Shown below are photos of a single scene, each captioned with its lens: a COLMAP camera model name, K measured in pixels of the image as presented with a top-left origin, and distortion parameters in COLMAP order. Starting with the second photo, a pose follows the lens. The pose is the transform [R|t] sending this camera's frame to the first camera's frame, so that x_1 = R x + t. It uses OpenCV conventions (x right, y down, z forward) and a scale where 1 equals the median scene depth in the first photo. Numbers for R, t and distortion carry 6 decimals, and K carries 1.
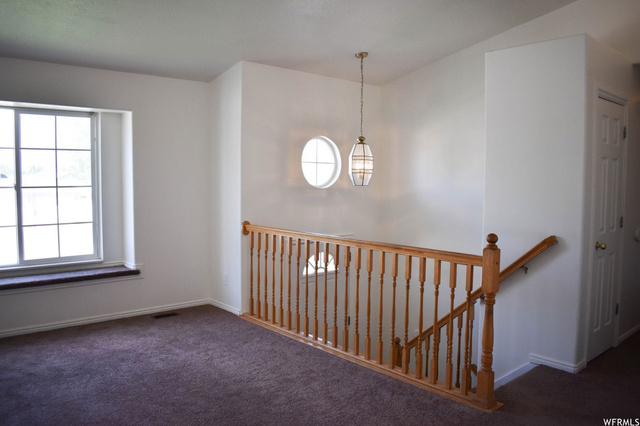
lens RADIAL K [[506.1, 0, 324.3], [0, 506.1, 211.0], [0, 0, 1]] dist [-0.094022, 0.006892]
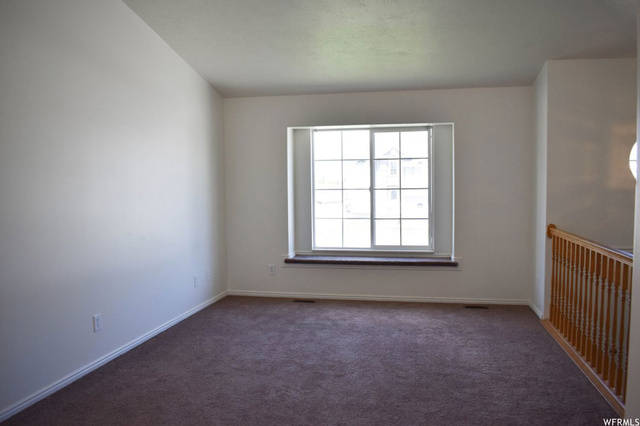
lens RADIAL K [[506.1, 0, 324.3], [0, 506.1, 211.0], [0, 0, 1]] dist [-0.094022, 0.006892]
pose [[0.595386, 0.026757, -0.802994, 0.393483], [-0.039935, 0.999195, 0.003684, 0.010515], [0.802447, 0.029874, 0.595975, 0.091461]]
